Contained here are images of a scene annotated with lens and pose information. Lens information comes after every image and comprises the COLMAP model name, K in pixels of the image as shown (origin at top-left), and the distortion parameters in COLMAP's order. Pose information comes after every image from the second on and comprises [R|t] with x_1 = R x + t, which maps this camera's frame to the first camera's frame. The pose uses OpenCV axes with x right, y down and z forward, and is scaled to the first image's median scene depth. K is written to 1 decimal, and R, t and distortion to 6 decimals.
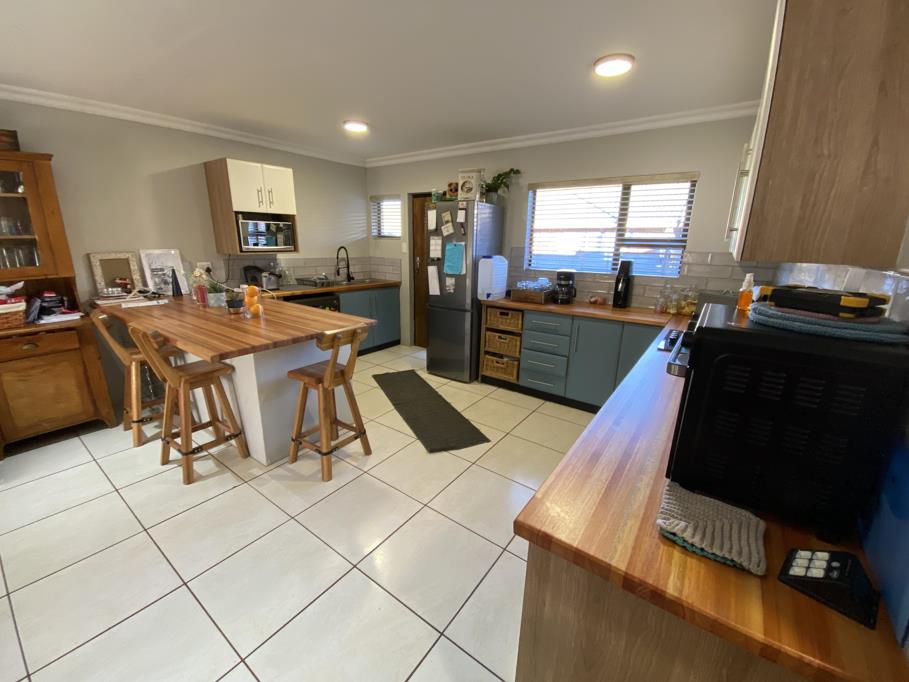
lens RADIAL K [[365.2, 0, 454.5], [0, 365.2, 341.0], [0, 0, 1]] dist [0.035891, -0.024497]
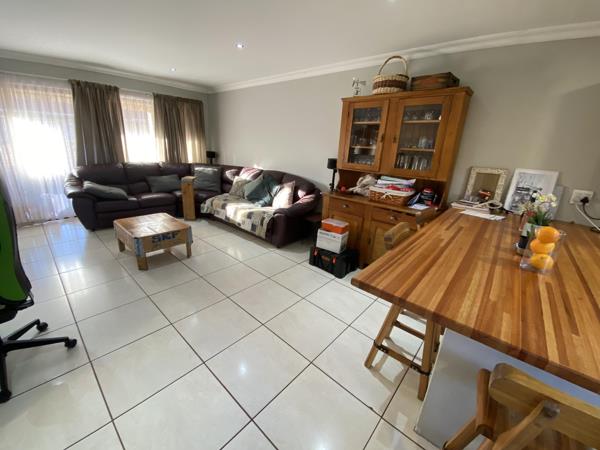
lens RADIAL K [[244.3, 0, 297.8], [0, 244.3, 222.8], [0, 0, 1]] dist [0.033110, -0.025446]
pose [[-0.103279, 0.283566, -0.953375, -0.072452], [-0.322344, 0.897229, 0.301785, -0.118918], [0.940972, 0.338483, -0.001259, 0.469127]]
